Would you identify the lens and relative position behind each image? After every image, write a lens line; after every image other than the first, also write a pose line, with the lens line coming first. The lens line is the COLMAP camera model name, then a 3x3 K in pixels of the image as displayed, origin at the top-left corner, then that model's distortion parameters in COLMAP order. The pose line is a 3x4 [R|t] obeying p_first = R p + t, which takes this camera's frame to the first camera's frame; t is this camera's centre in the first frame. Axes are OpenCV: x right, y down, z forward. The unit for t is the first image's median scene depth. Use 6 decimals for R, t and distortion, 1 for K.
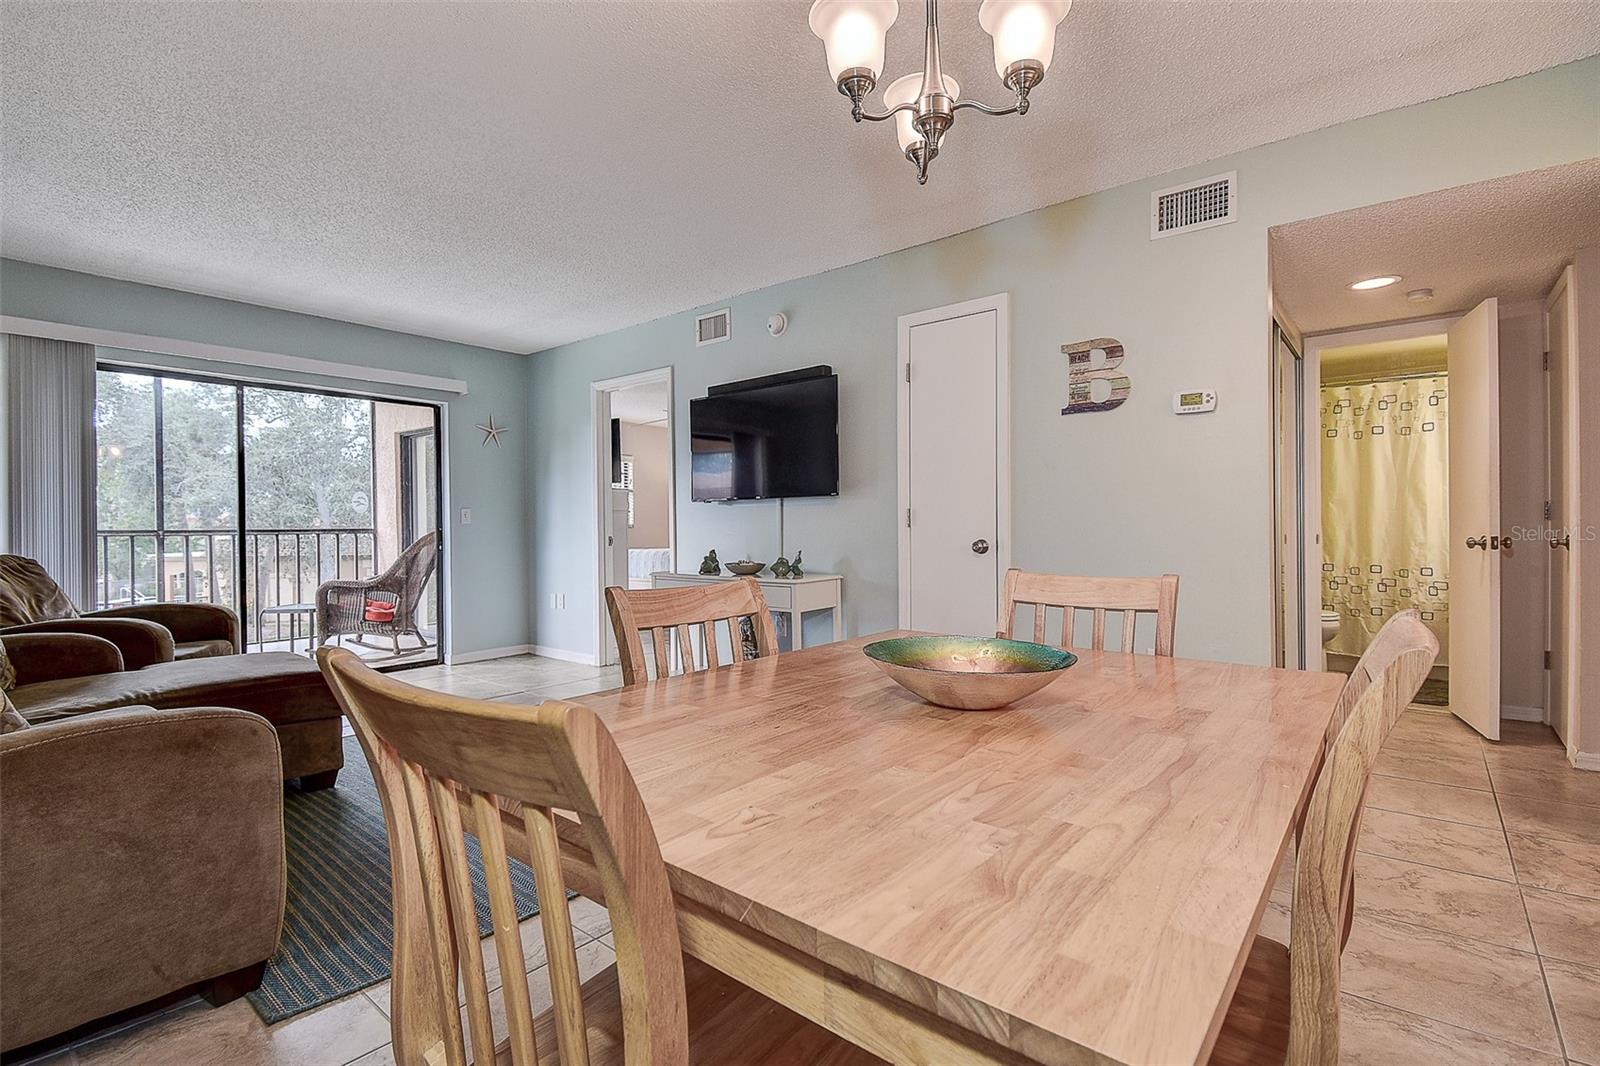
lens RADIAL K [[726.5, 0, 800.0], [0, 726.5, 533.0], [0, 0, 1]] dist [0.033059, -0.027726]
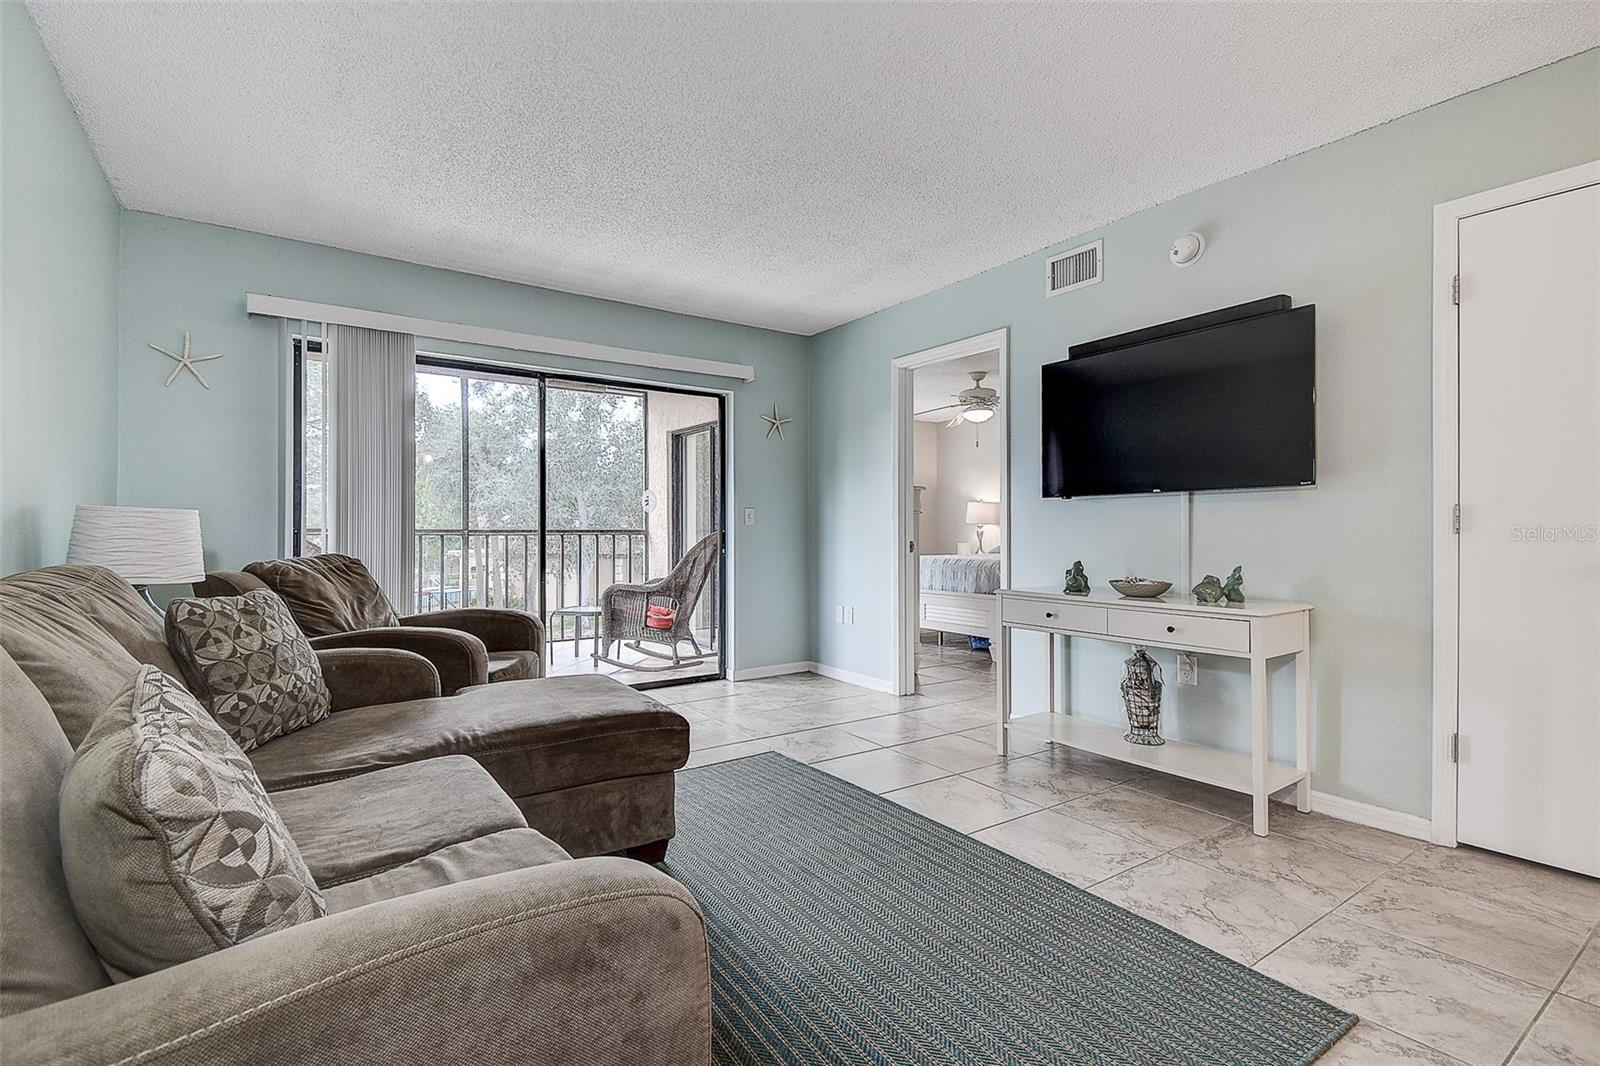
lens RADIAL K [[730.3, 0, 800.0], [0, 730.3, 533.0], [0, 0, 1]] dist [0.031629, -0.021452]
pose [[0.960927, 0.008656, -0.276667, -0.191792], [-0.010127, 0.999941, -0.003888, -0.000124], [0.276618, 0.006538, 0.960958, 0.195359]]
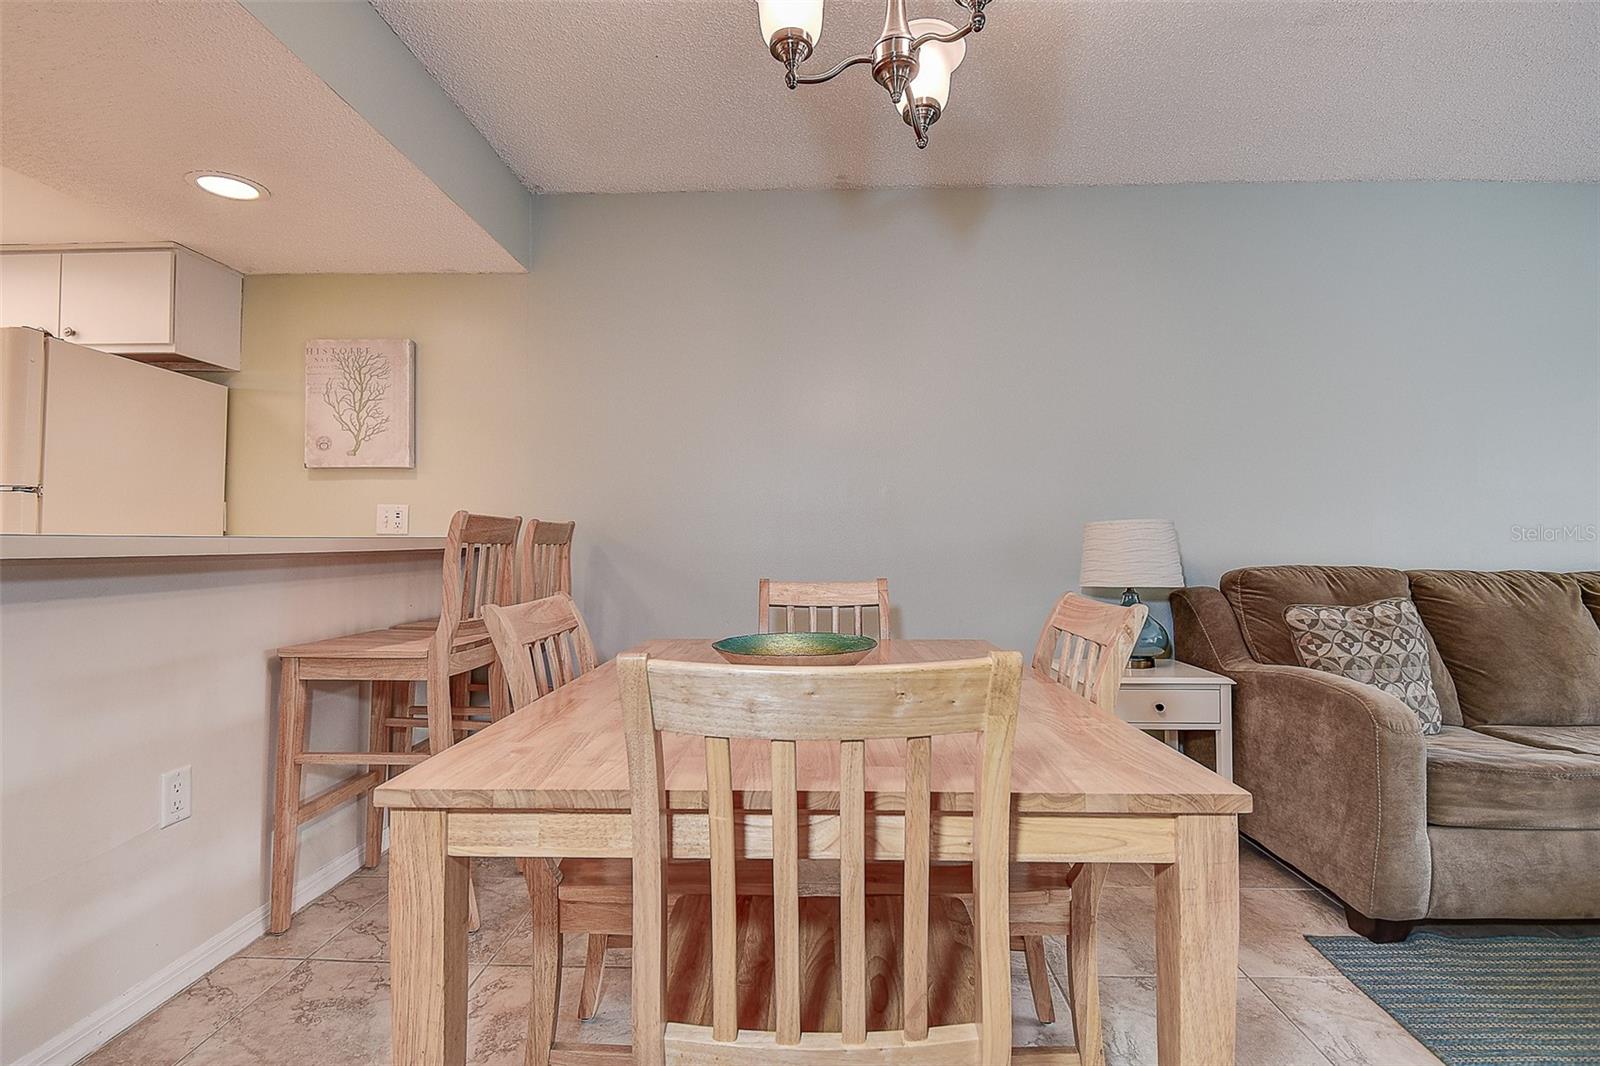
lens RADIAL K [[726.5, 0, 800.0], [0, 726.5, 533.0], [0, 0, 1]] dist [0.033059, -0.027726]
pose [[-0.790956, -0.005670, -0.611846, 0.254248], [0.001106, 0.999942, -0.010697, -0.002536], [0.611872, -0.009137, -0.790904, 0.513861]]
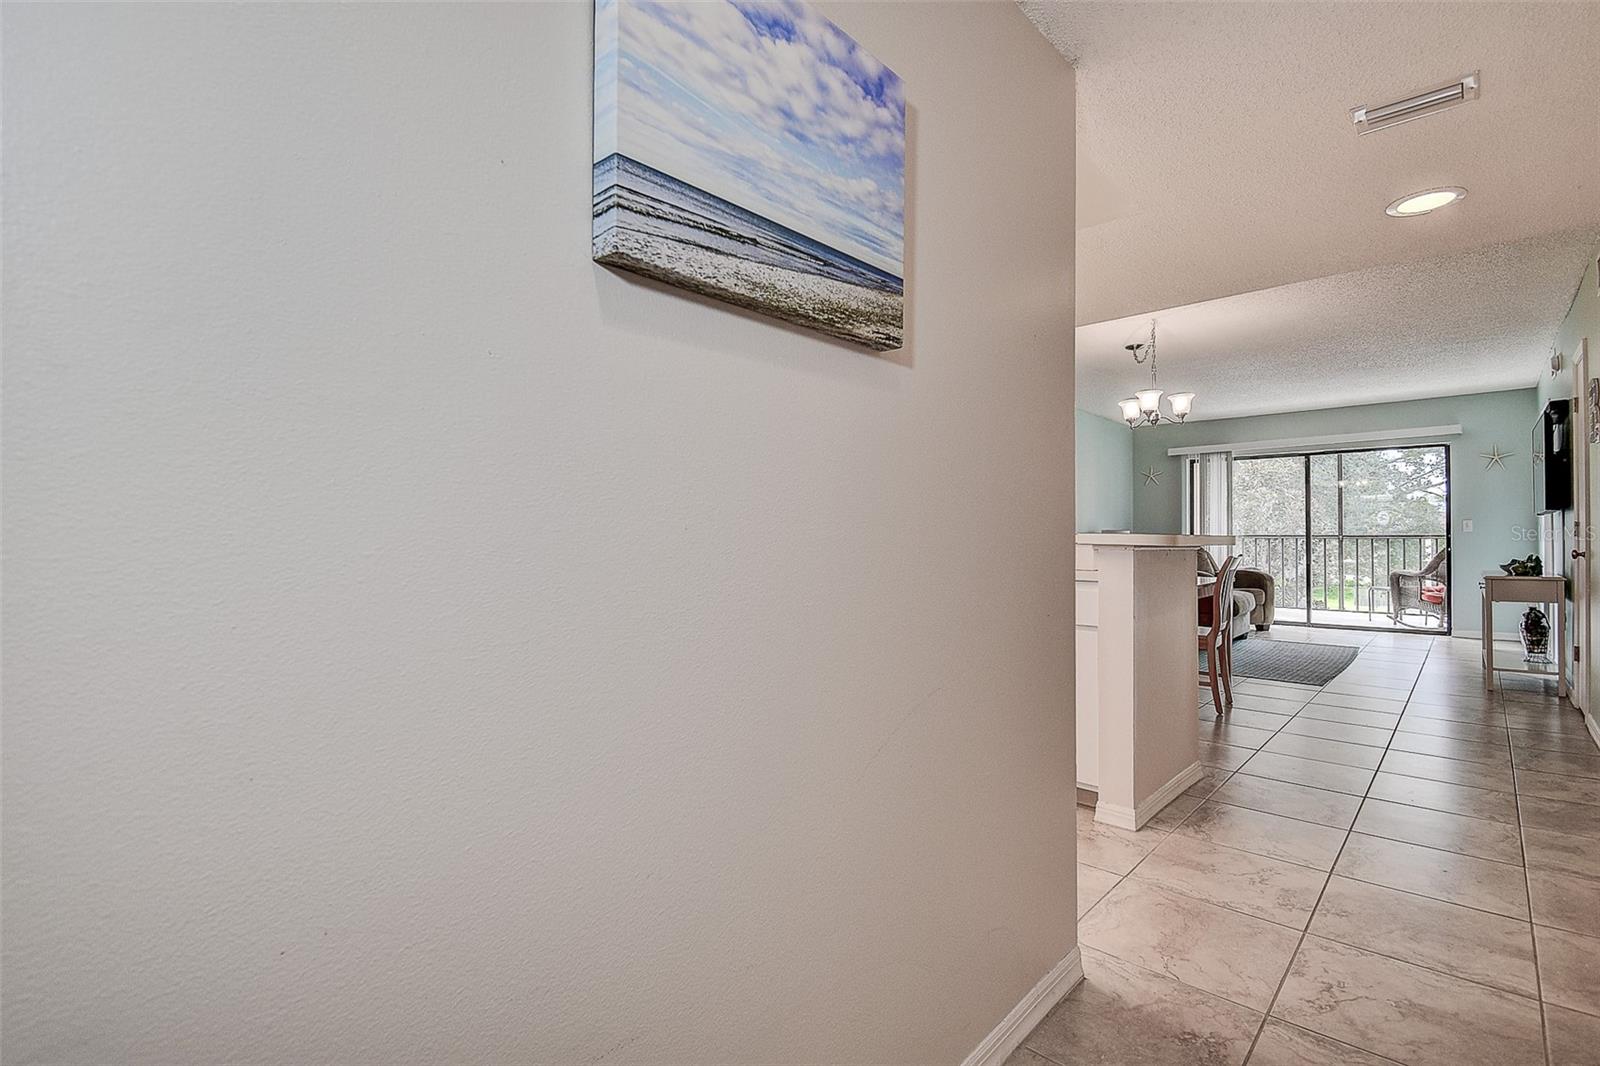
lens RADIAL K [[726.5, 0, 800.0], [0, 726.5, 533.0], [0, 0, 1]] dist [0.033059, -0.027726]
pose [[-0.056913, 0.002815, -0.998375, 1.193452], [-0.005690, 0.999979, 0.003144, -0.010295], [0.998363, 0.005860, -0.056896, -0.151106]]
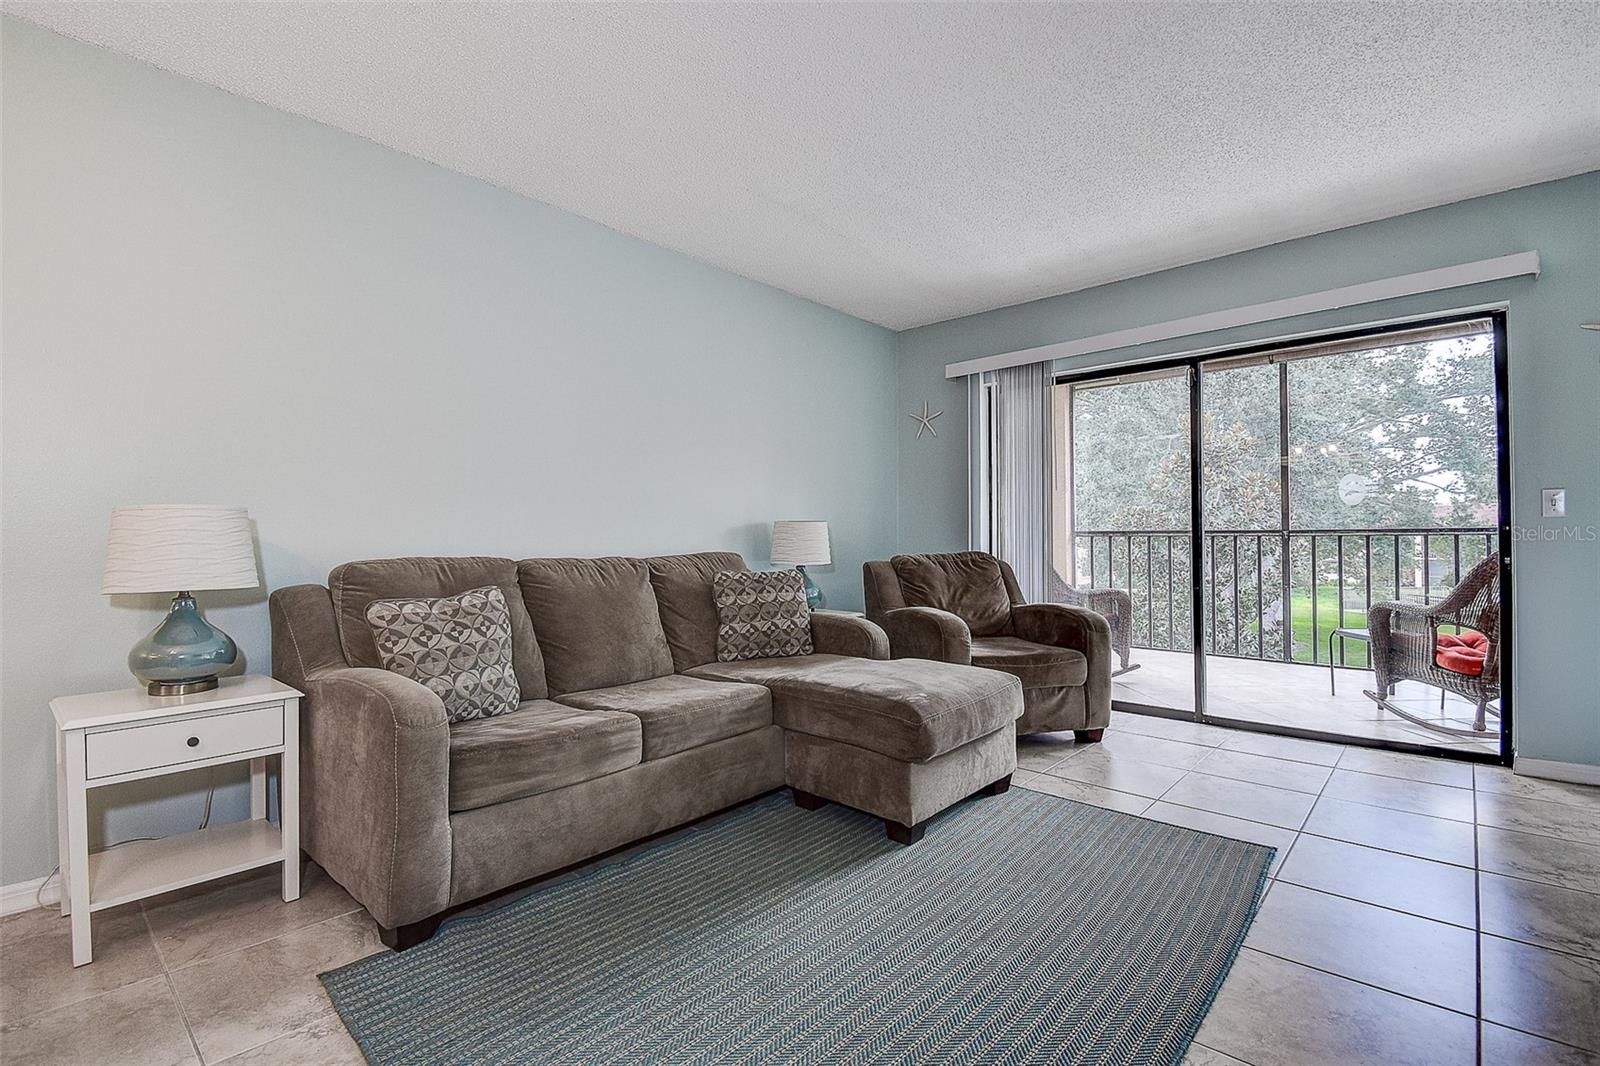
lens RADIAL K [[726.5, 0, 800.0], [0, 726.5, 533.0], [0, 0, 1]] dist [0.033059, -0.027726]
pose [[-0.046184, 0.002368, -0.998930, 0.124170], [-0.000932, 0.999997, 0.002413, -0.002955], [0.998933, 0.001042, -0.046182, 0.623305]]
